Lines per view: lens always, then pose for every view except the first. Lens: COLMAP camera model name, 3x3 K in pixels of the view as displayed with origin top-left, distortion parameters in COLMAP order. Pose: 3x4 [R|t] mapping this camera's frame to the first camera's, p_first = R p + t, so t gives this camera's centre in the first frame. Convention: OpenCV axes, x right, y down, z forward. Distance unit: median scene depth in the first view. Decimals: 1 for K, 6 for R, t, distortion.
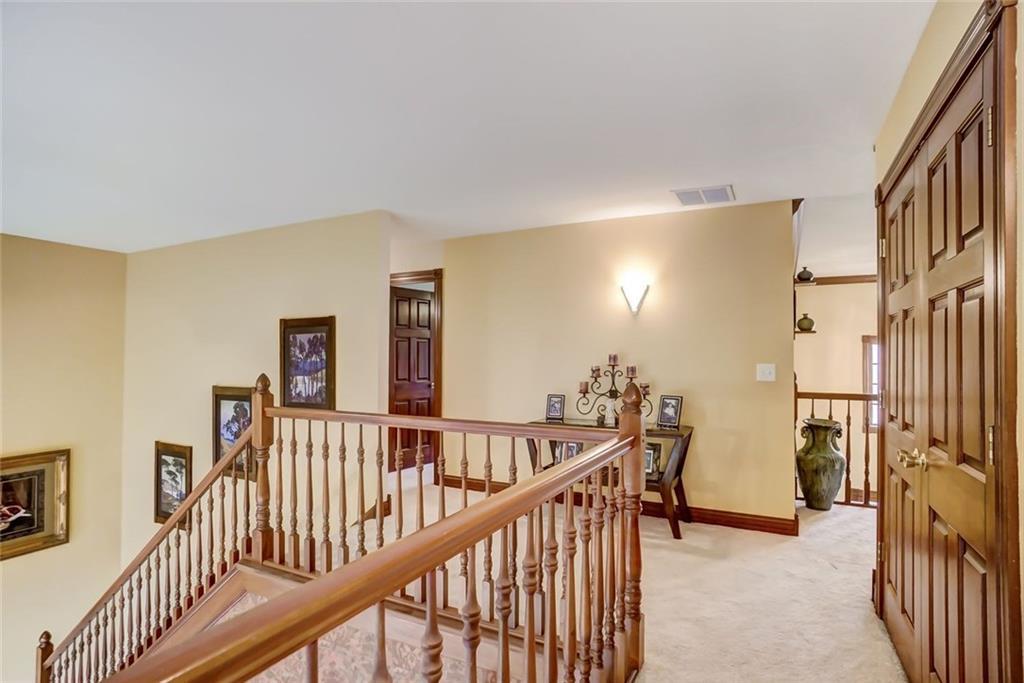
lens RADIAL K [[519.9, 0, 512.0], [0, 519.9, 341.5], [0, 0, 1]] dist [0.001007, 0.000046]
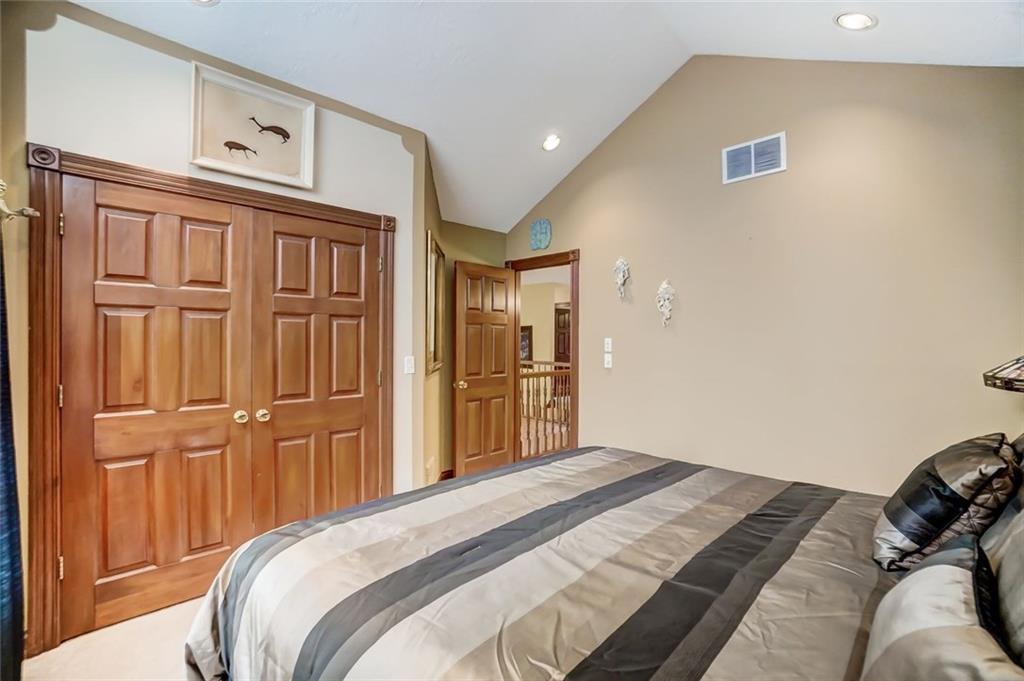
lens RADIAL K [[464.6, 0, 512.0], [0, 464.6, 340.5], [0, 0, 1]] dist [0.000108, -0.000002]
pose [[0.947034, -0.011677, -0.320921, 0.255442], [0.020596, 0.999490, 0.024411, -0.033701], [0.320472, -0.029728, 0.946791, -1.052511]]
